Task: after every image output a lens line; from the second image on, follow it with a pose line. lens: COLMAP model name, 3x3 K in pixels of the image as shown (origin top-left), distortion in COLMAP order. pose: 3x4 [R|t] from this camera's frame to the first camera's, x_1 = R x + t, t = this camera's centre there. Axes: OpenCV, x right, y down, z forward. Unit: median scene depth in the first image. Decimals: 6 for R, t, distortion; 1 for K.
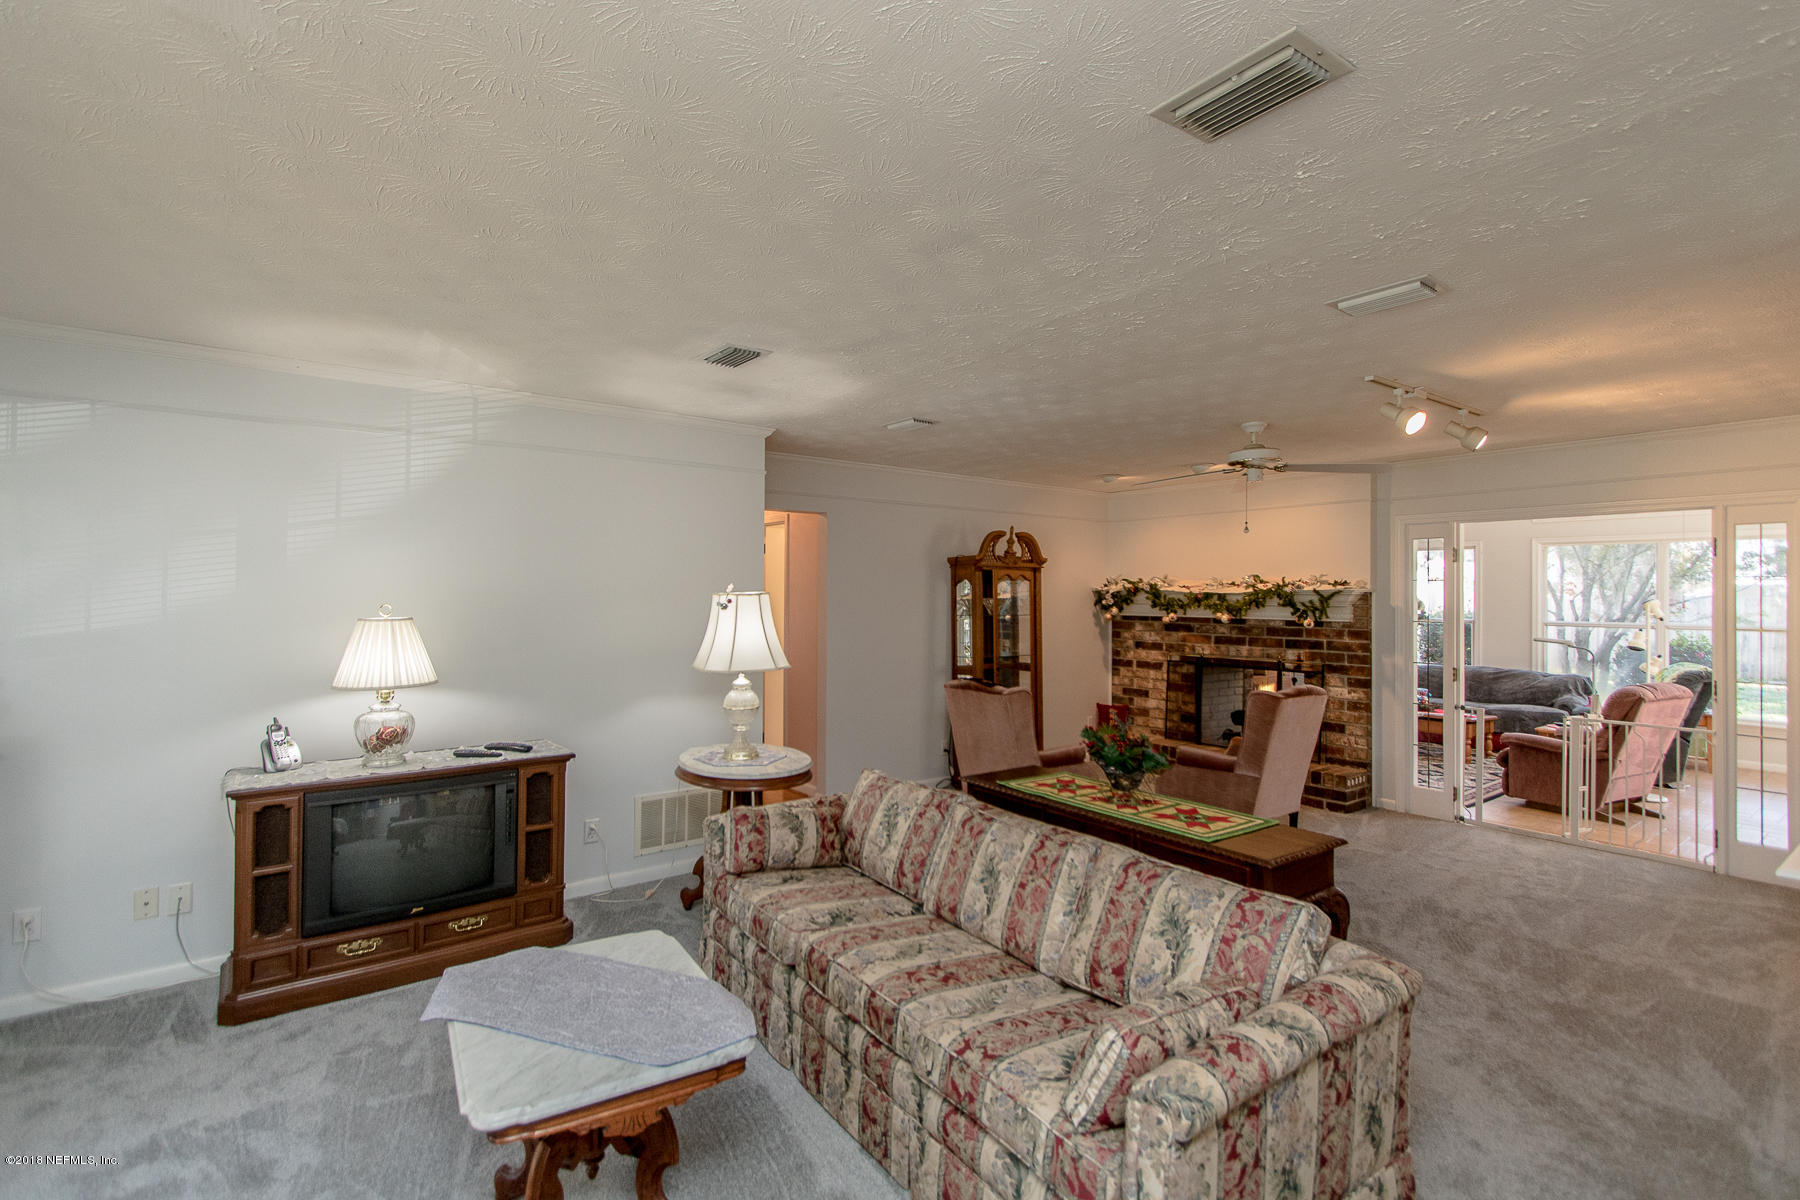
lens RADIAL K [[835.3, 0, 874.8], [0, 835.3, 588.7], [0, 0, 1]] dist [0.001718, 0.001205]
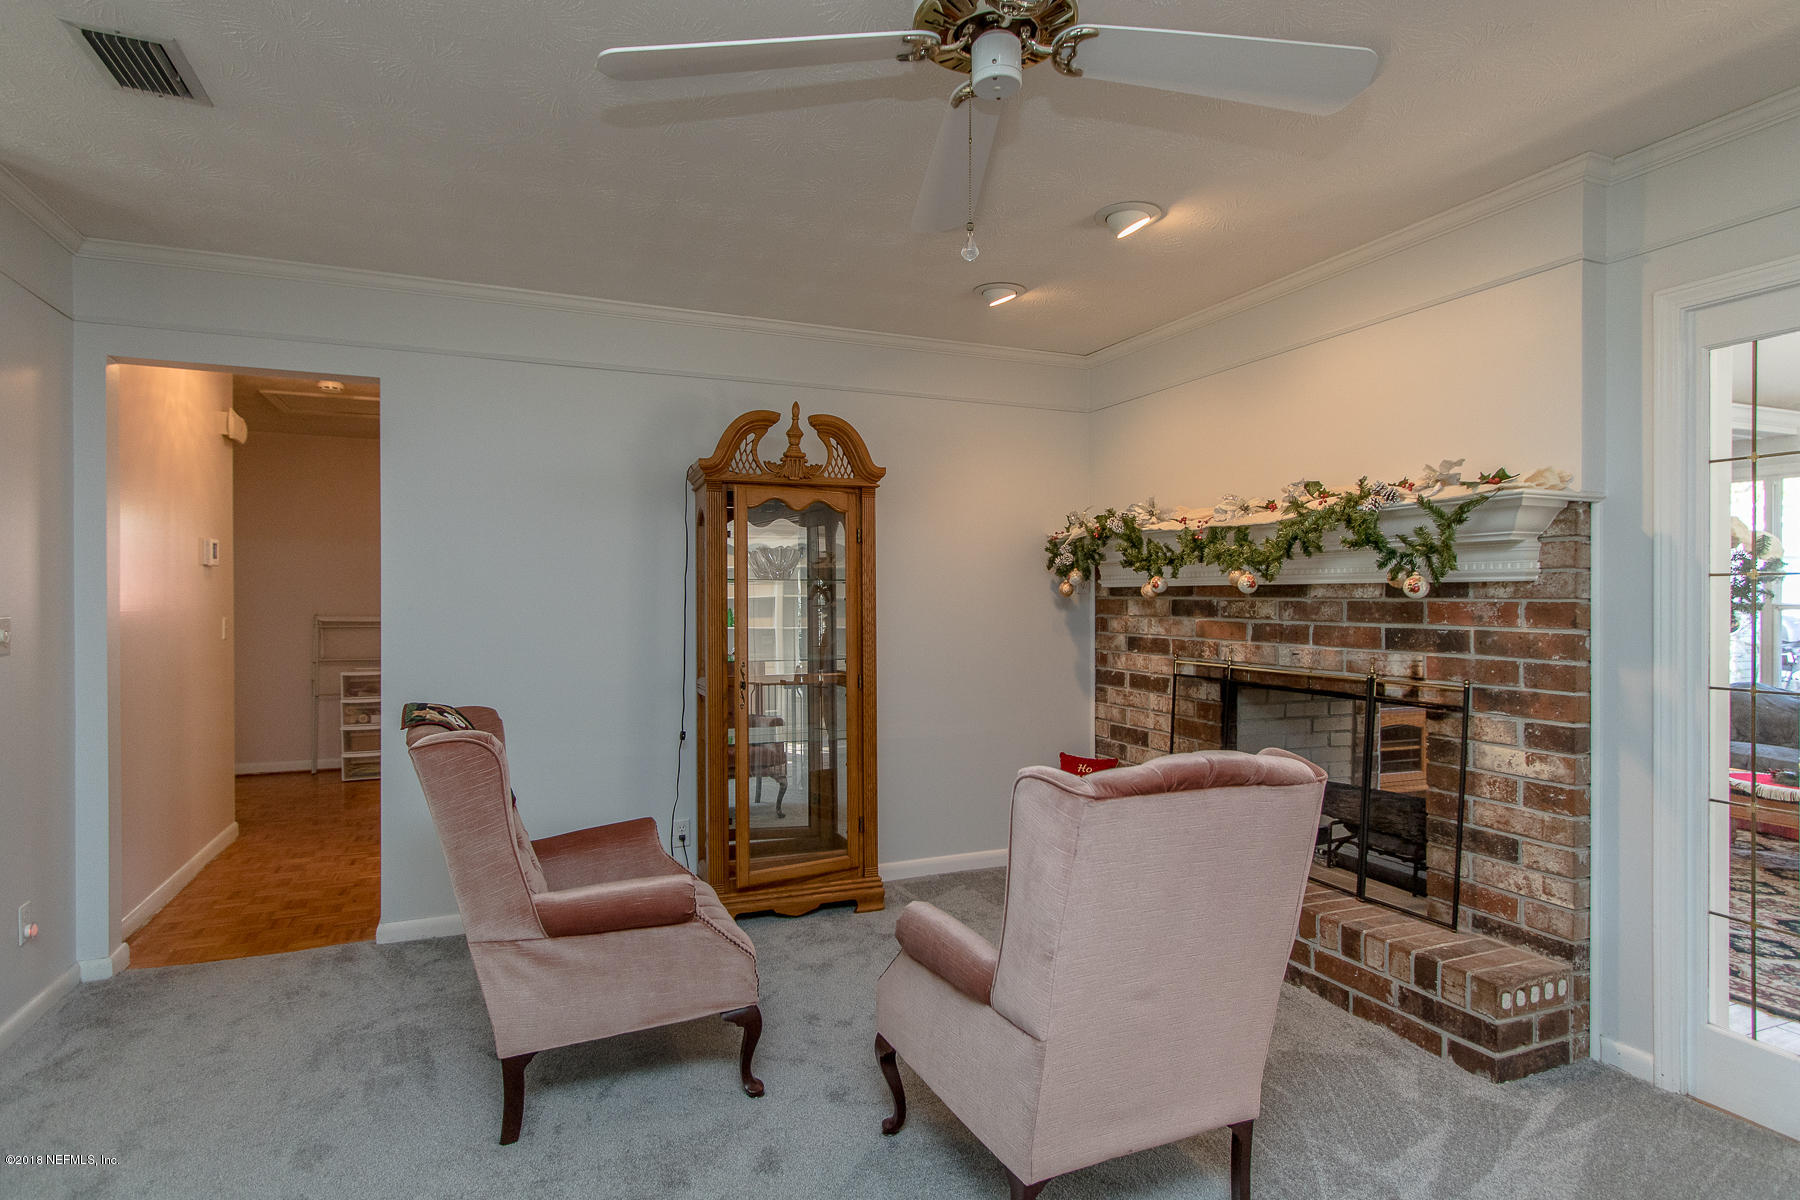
lens RADIAL K [[935.5, 0, 882.0], [0, 935.5, 604.9], [0, 0, 1]] dist [-0.001101, 0.000590]
pose [[0.970992, -0.002122, -0.239104, 0.373325], [0.005463, 0.999897, 0.013309, 0.042704], [0.239051, -0.014229, 0.970903, 0.495196]]
